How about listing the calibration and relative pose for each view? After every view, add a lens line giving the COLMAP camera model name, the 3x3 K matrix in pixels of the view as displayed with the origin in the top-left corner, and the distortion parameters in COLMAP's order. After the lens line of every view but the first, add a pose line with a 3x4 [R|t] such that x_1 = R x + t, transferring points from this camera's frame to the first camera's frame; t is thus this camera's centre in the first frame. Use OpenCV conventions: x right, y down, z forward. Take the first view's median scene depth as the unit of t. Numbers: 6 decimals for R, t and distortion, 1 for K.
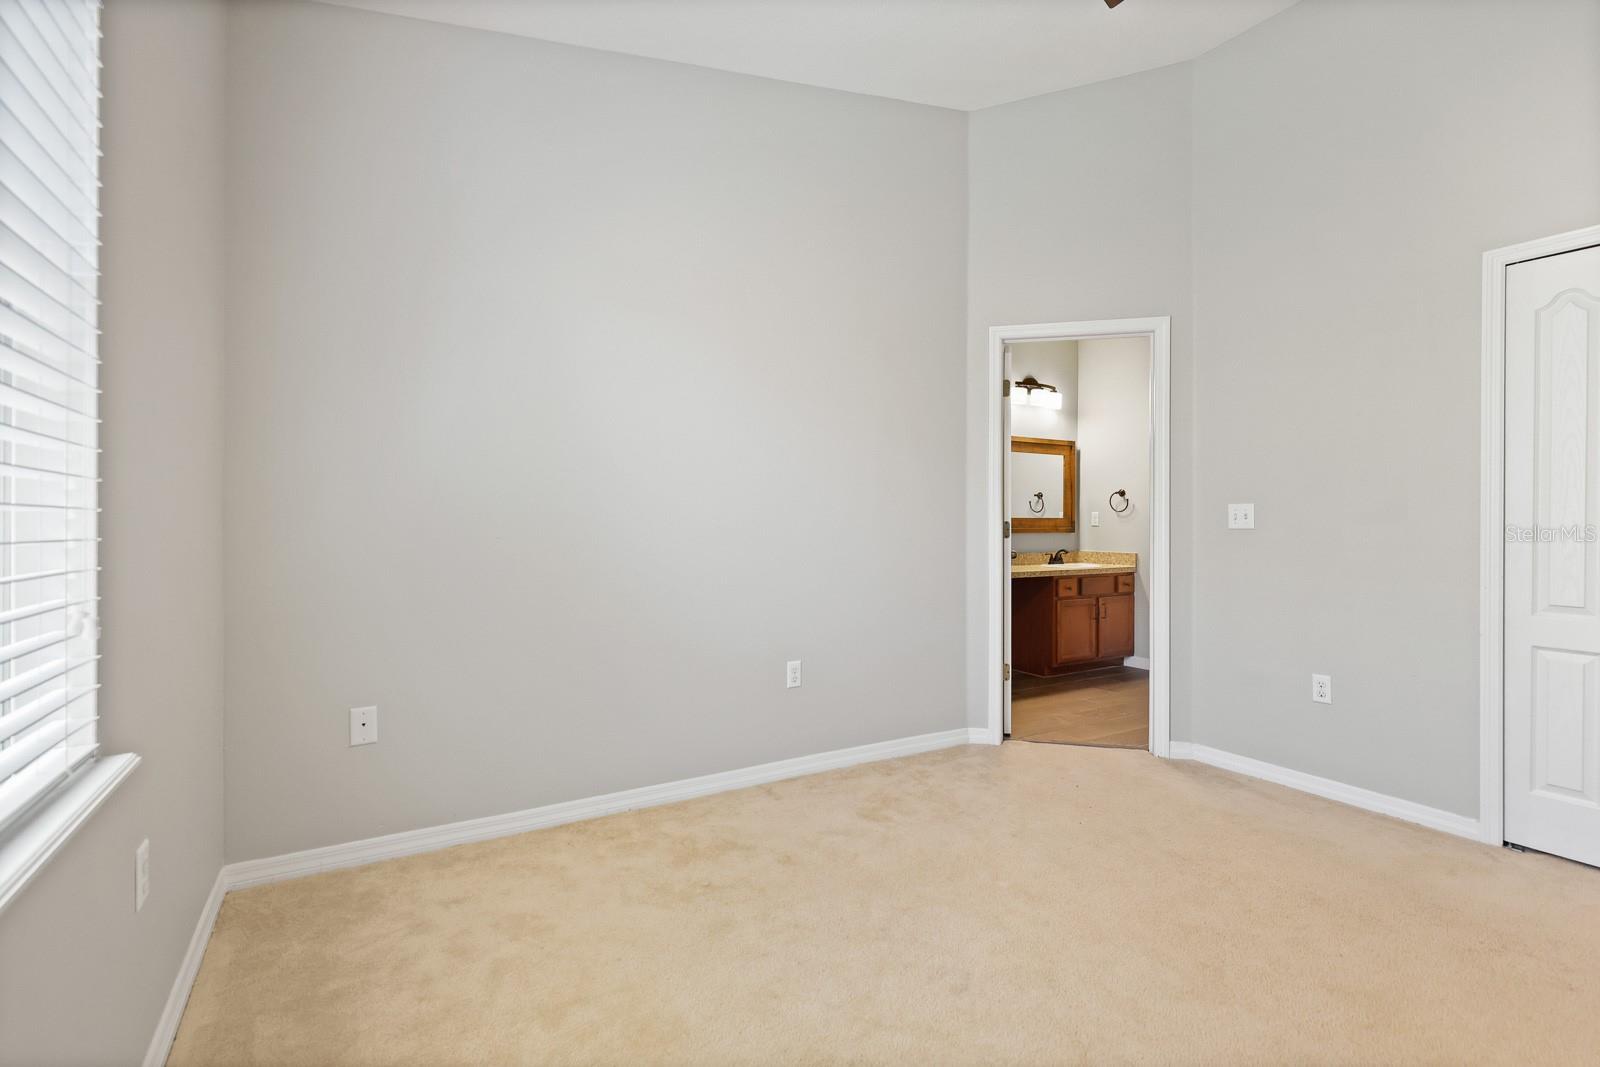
lens RADIAL K [[724.8, 0, 802.1], [0, 724.8, 516.3], [0, 0, 1]] dist [0.000057, -0.000135]
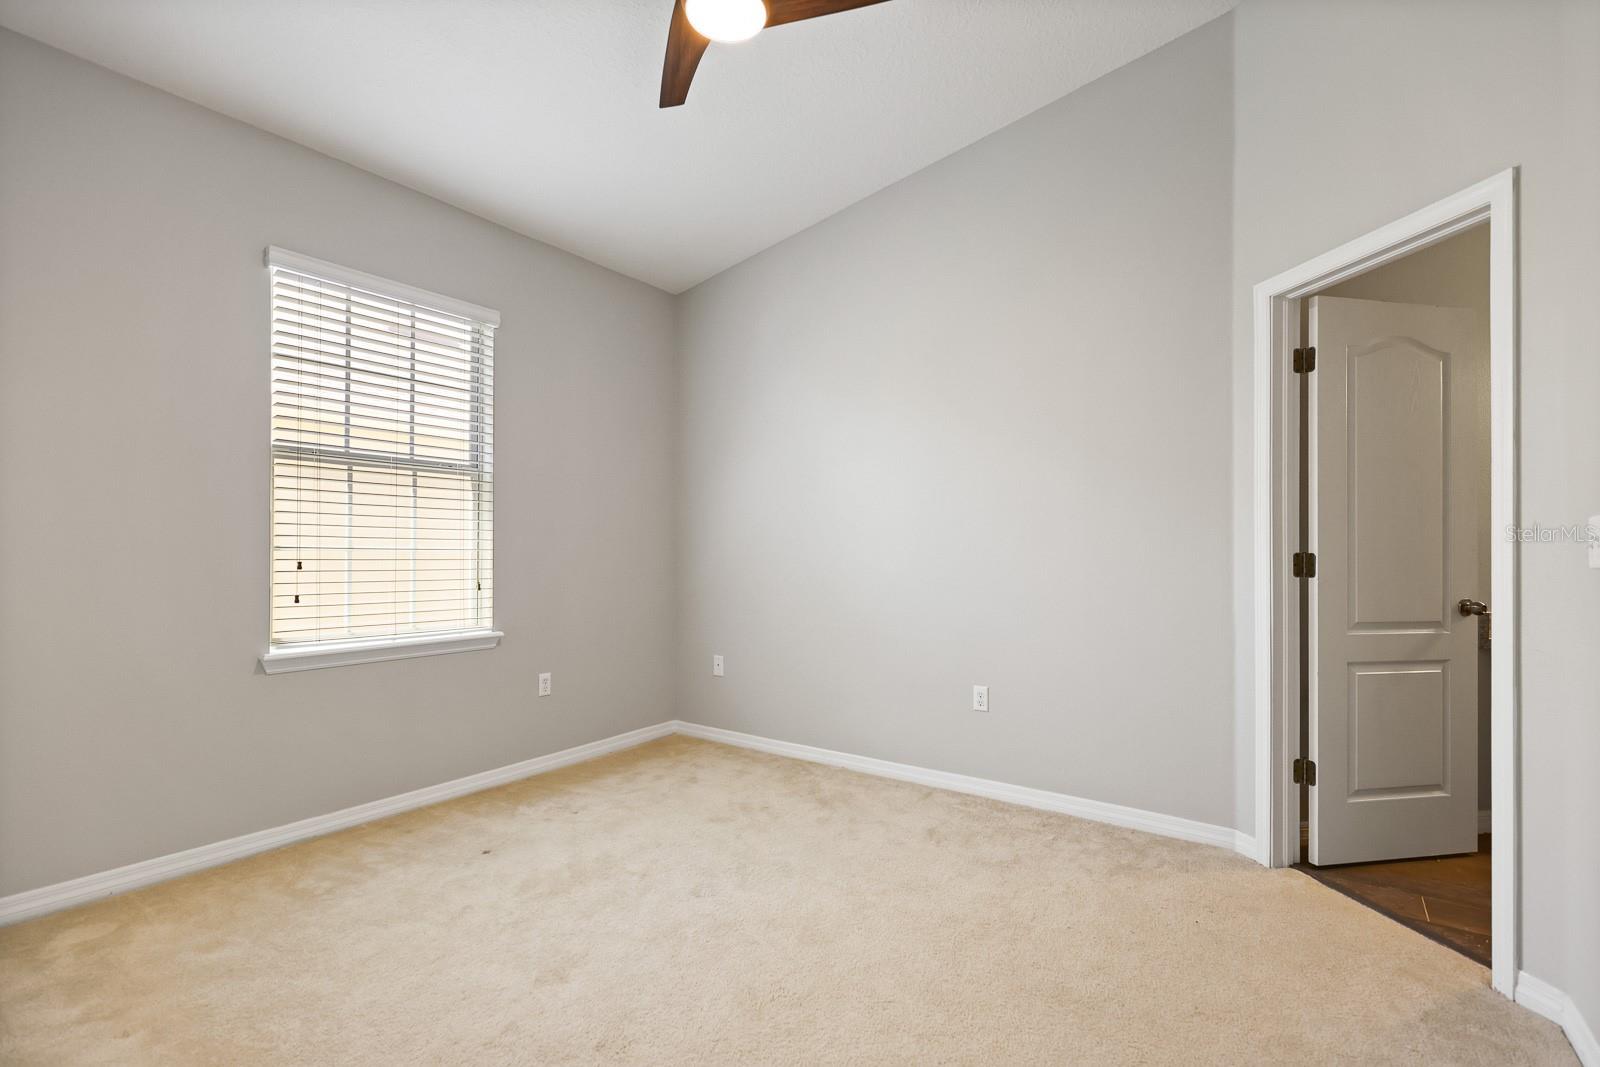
lens RADIAL K [[728.8, 0, 806.3], [0, 728.8, 546.5], [0, 0, 1]] dist [-0.002090, -0.000408]
pose [[0.410594, -0.005792, -0.911800, 0.903214], [0.007058, 0.999970, -0.003174, -0.000844], [0.911791, -0.005132, 0.410622, 0.360234]]
